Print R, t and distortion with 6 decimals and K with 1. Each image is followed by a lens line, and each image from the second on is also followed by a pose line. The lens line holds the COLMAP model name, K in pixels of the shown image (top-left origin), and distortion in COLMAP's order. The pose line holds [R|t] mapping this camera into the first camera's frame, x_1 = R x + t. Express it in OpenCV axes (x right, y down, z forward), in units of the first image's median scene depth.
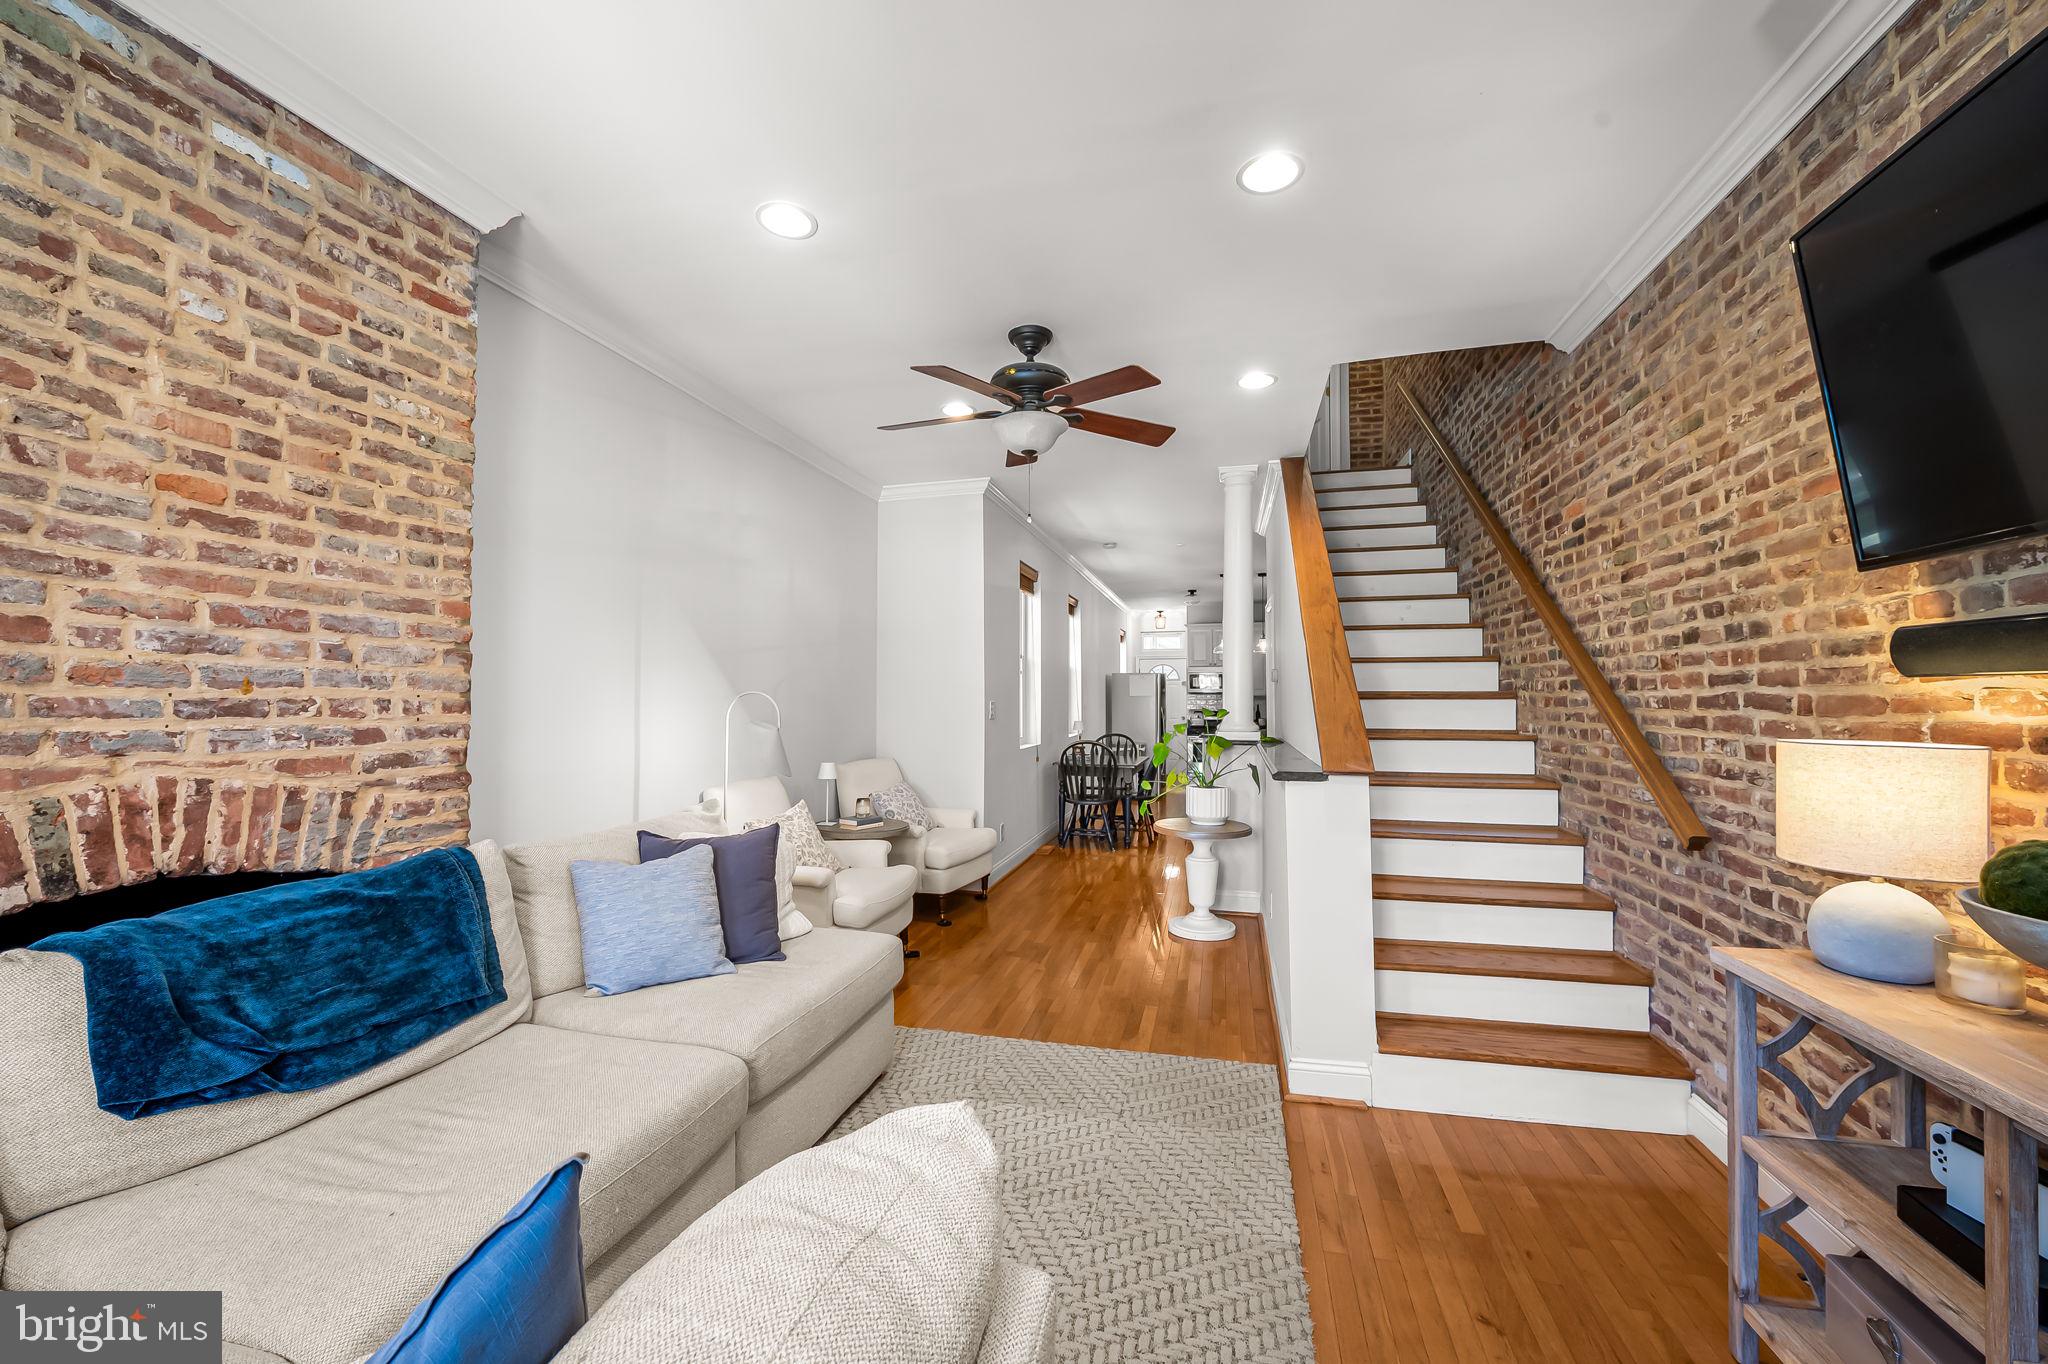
lens RADIAL K [[809.5, 0, 1030.1], [0, 809.5, 679.5], [0, 0, 1]] dist [-0.004473, -0.000940]
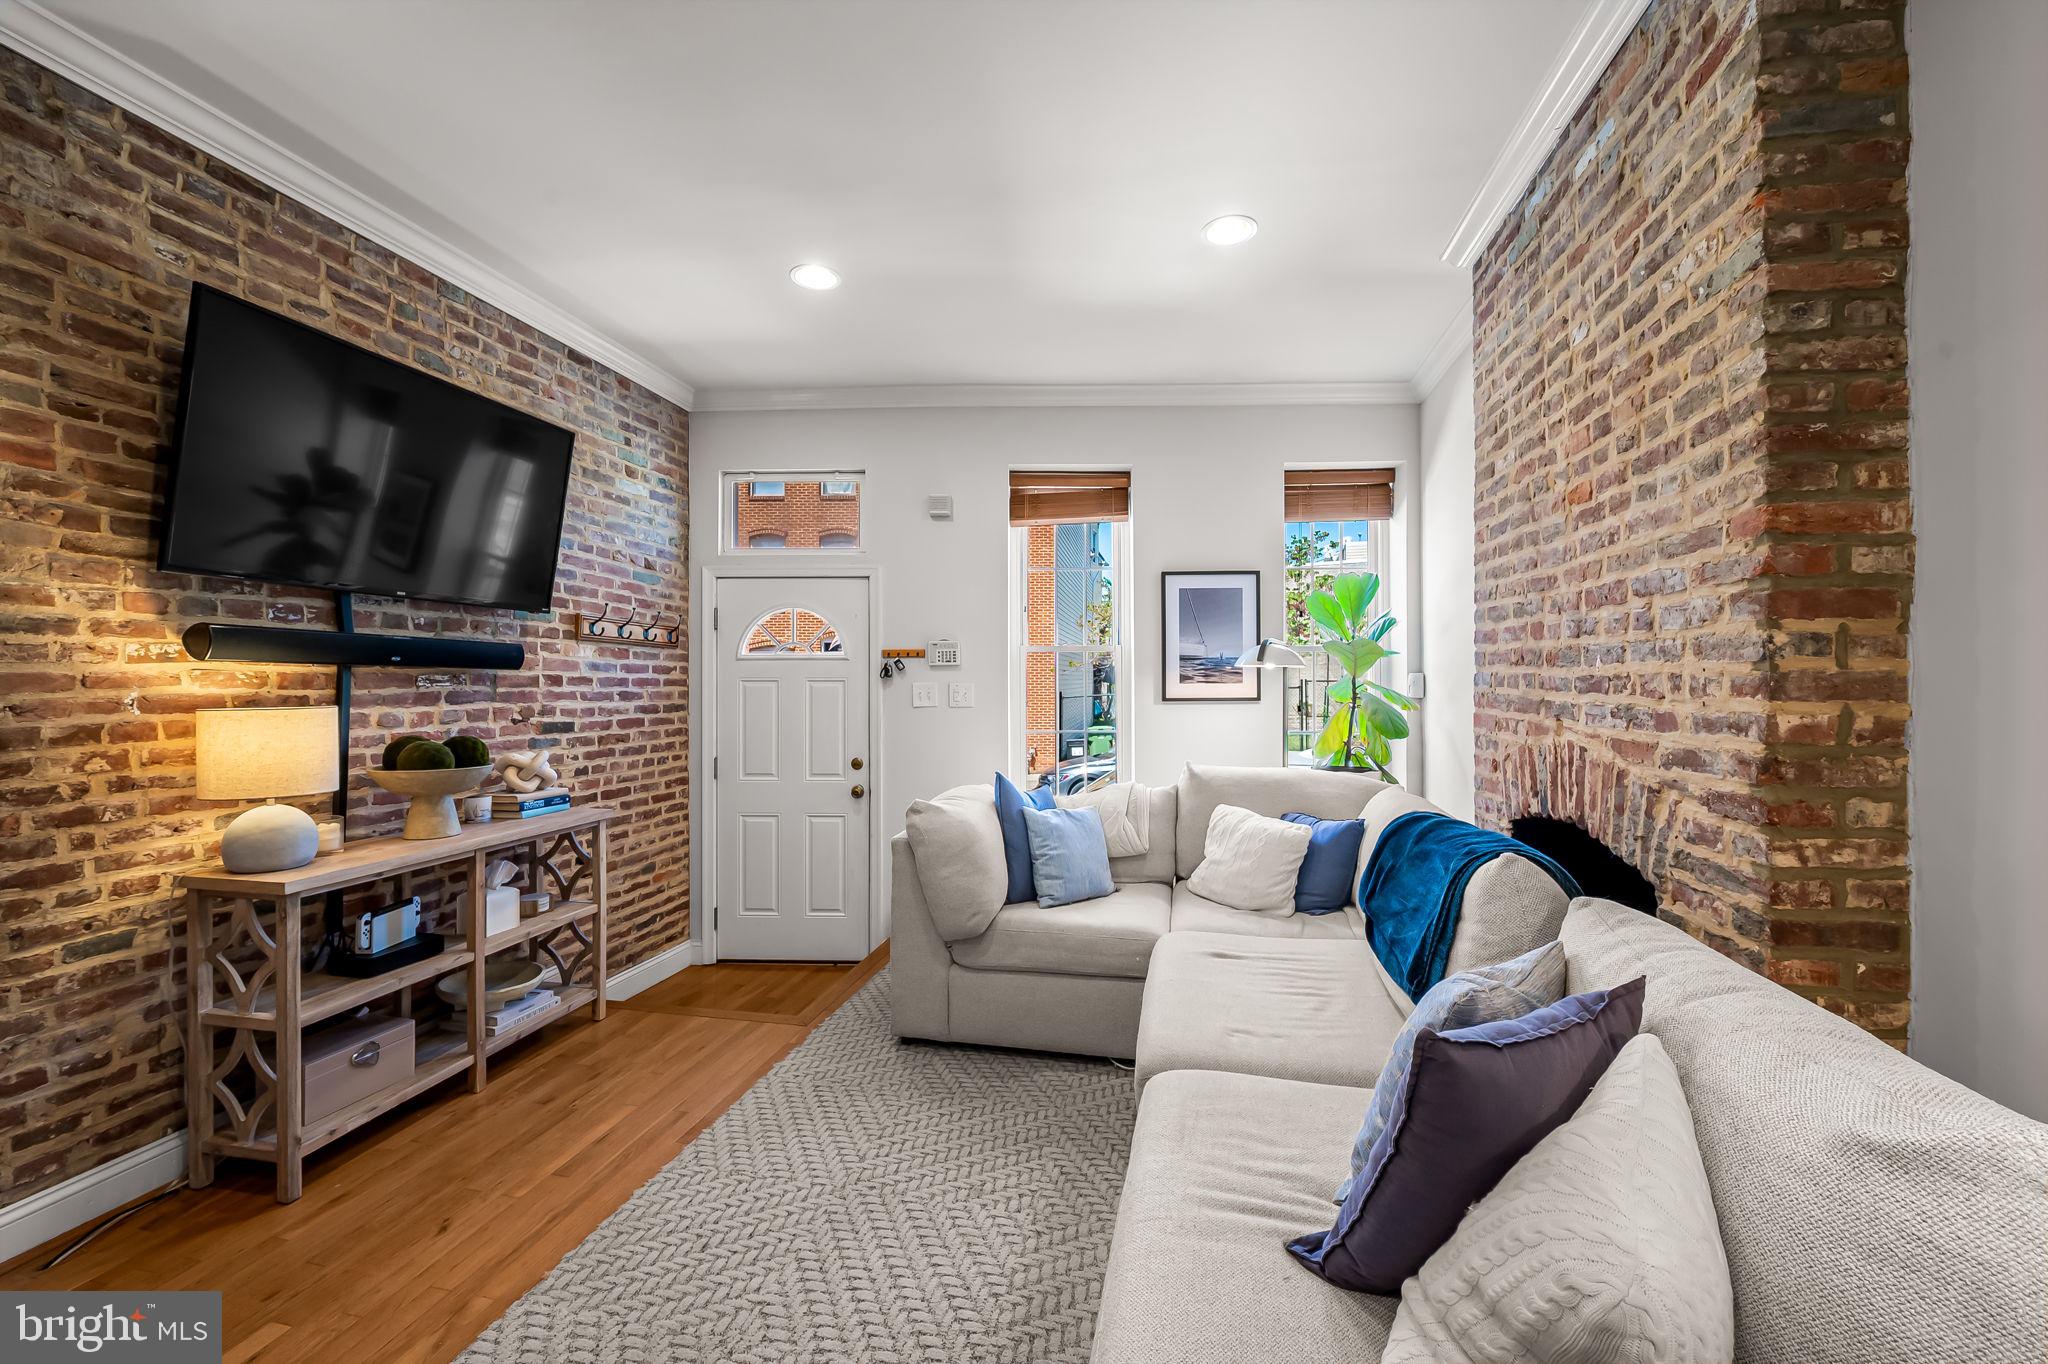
lens RADIAL K [[809.5, 0, 1030.1], [0, 809.5, 679.5], [0, 0, 1]] dist [-0.004473, -0.000940]
pose [[-0.999249, 0.000308, -0.038745, -0.111993], [0.001399, 0.999603, -0.028141, 0.032592], [0.038721, -0.028174, -0.998853, 1.143291]]
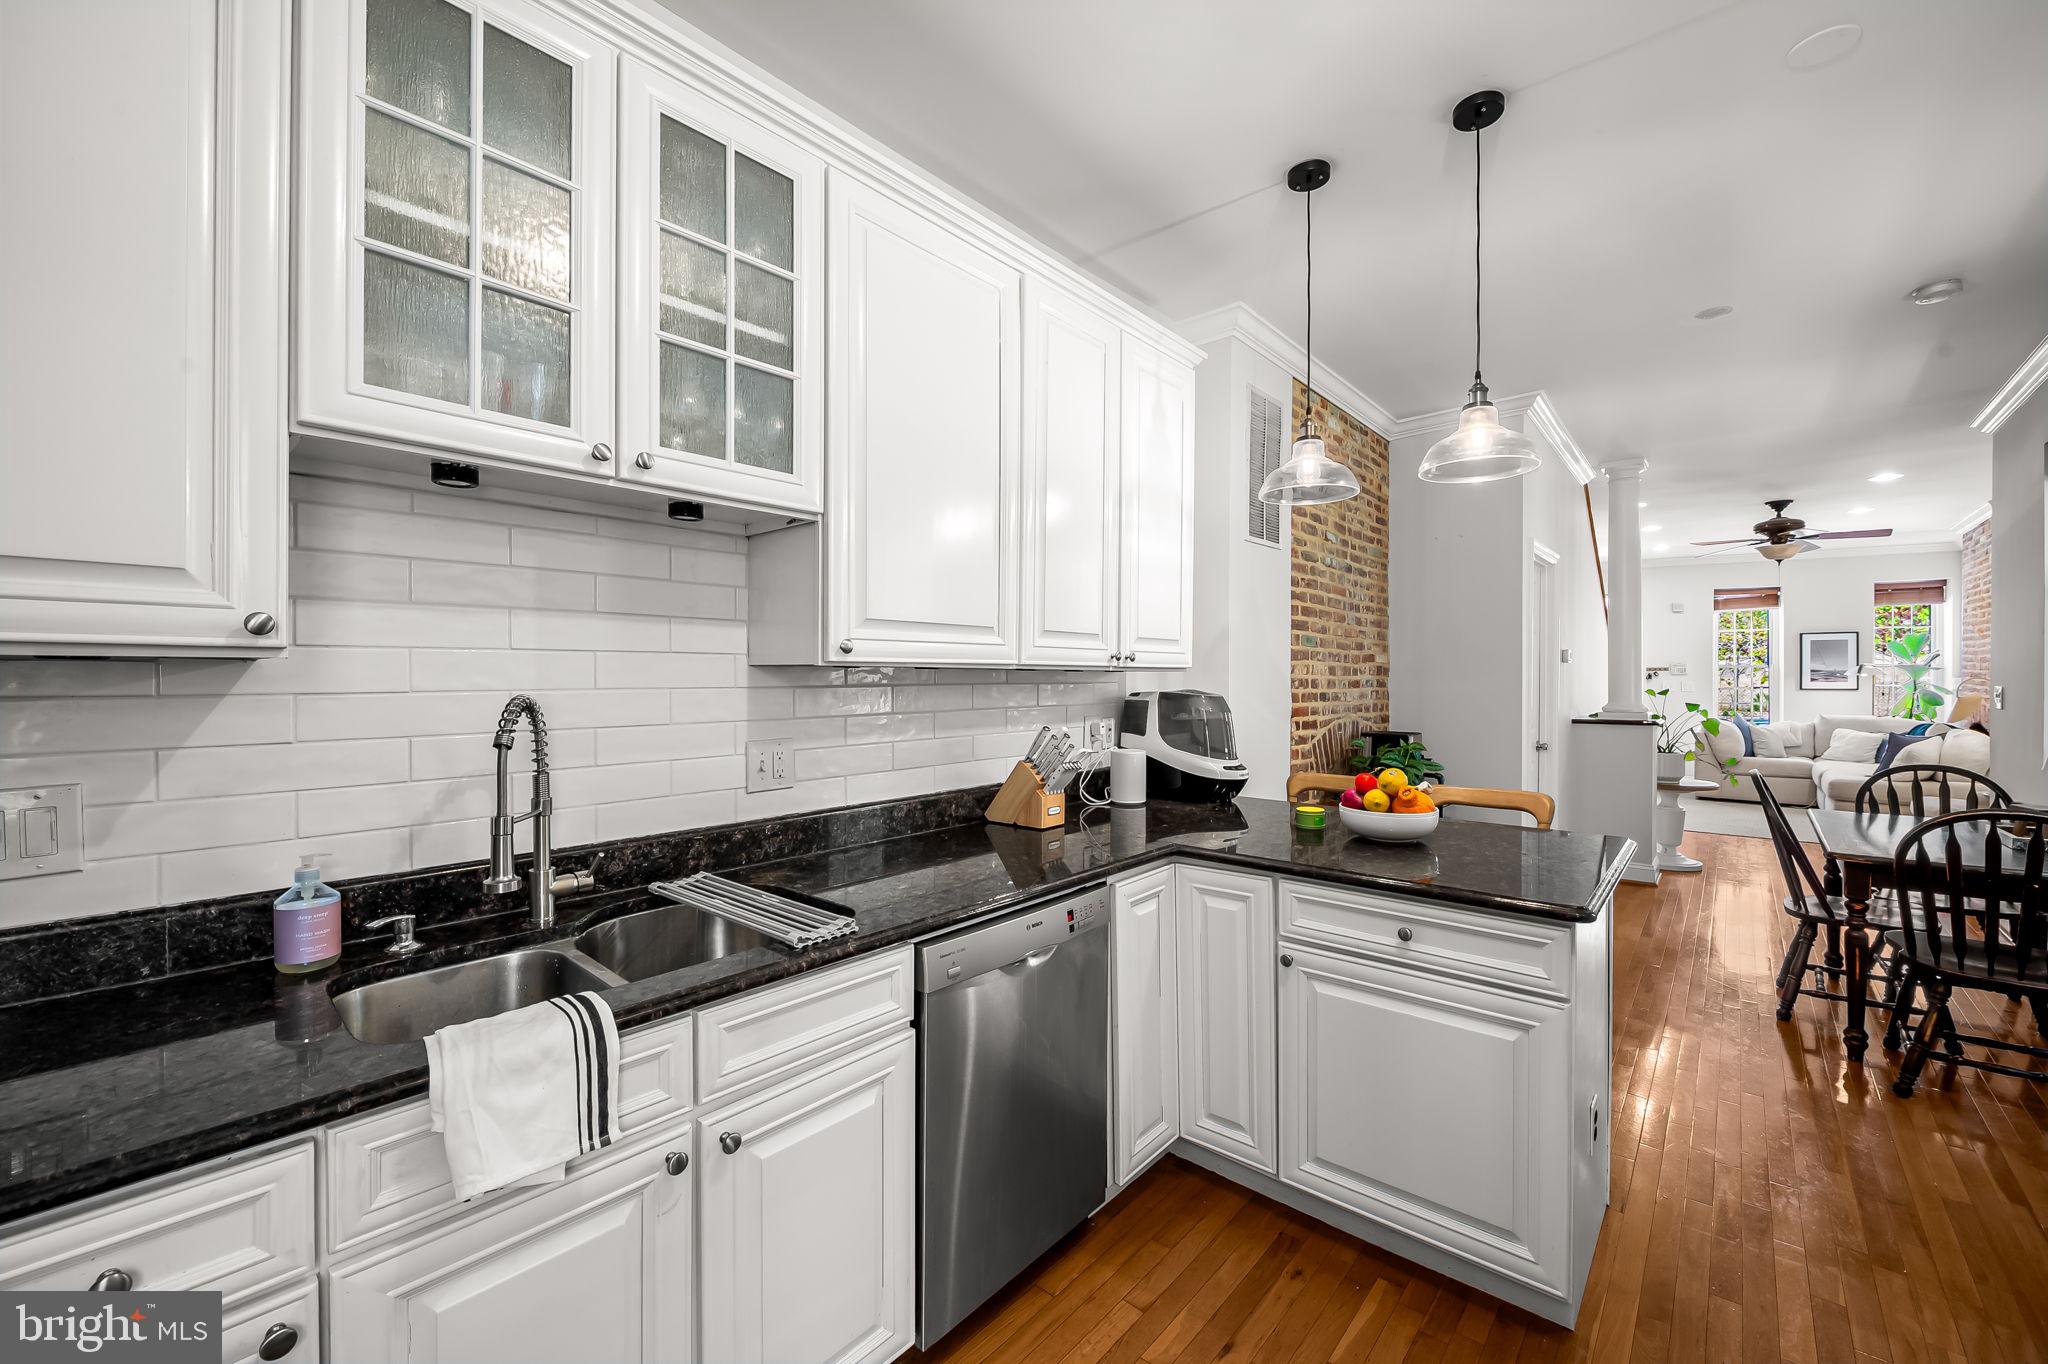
lens RADIAL K [[809.7, 0, 1026.7], [0, 809.7, 682.2], [0, 0, 1]] dist [-0.008538, -0.000490]
pose [[-0.884241, -0.002735, 0.467022, 0.737639], [-0.011630, 0.999802, -0.016165, 0.081671], [-0.466885, -0.019725, -0.884098, 3.714881]]
